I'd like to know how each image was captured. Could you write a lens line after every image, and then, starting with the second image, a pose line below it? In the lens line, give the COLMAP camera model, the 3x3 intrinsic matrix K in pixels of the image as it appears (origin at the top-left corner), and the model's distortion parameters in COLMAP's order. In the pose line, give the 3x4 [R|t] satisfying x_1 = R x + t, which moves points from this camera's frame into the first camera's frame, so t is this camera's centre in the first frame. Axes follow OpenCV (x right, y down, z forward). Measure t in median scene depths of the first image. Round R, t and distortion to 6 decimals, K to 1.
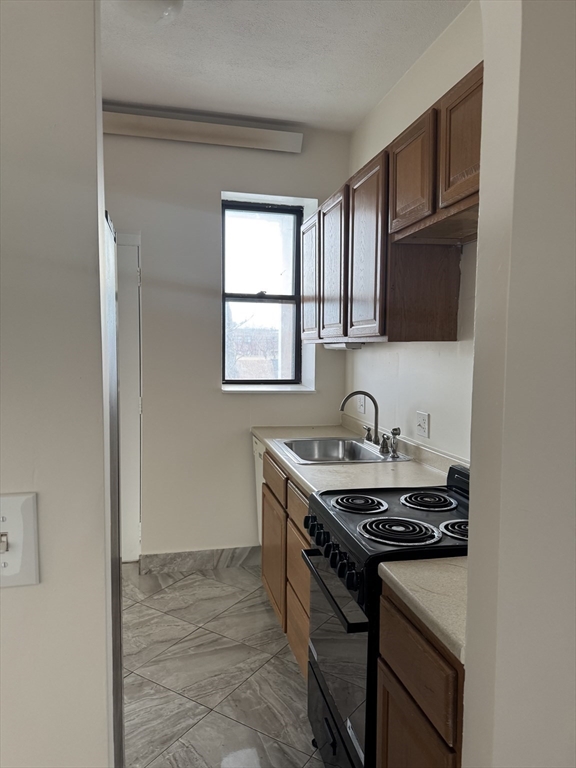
lens RADIAL K [[541.8, 0, 290.9], [0, 541.8, 382.5], [0, 0, 1]] dist [0.042023, -0.051107]
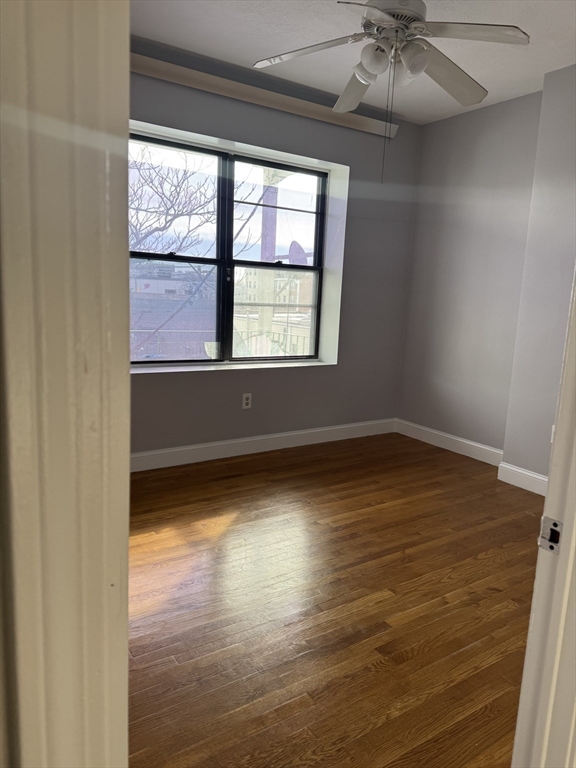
lens RADIAL K [[541.8, 0, 283.5], [0, 541.8, 383.0], [0, 0, 1]] dist [0.042023, -0.051107]
pose [[0.949232, -0.025274, 0.313559, -0.408457], [-0.010883, 0.993532, 0.113029, 0.005799], [-0.314387, -0.110703, 0.942818, -0.129499]]
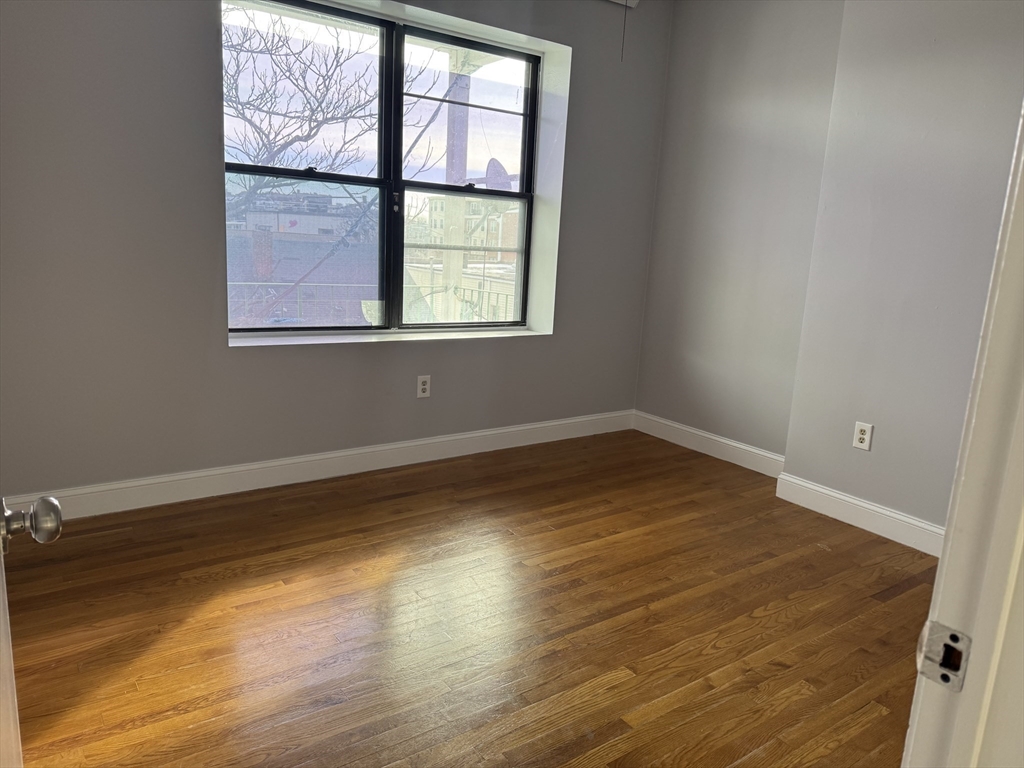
lens RADIAL K [[722.4, 0, 515.4], [0, 722.4, 385.5], [0, 0, 1]] dist [0.042023, -0.051107]
pose [[0.933278, -0.035523, 0.357393, -0.398190], [-0.019989, 0.988417, 0.150442, 0.007311], [-0.358597, -0.147548, 0.921758, -0.105834]]
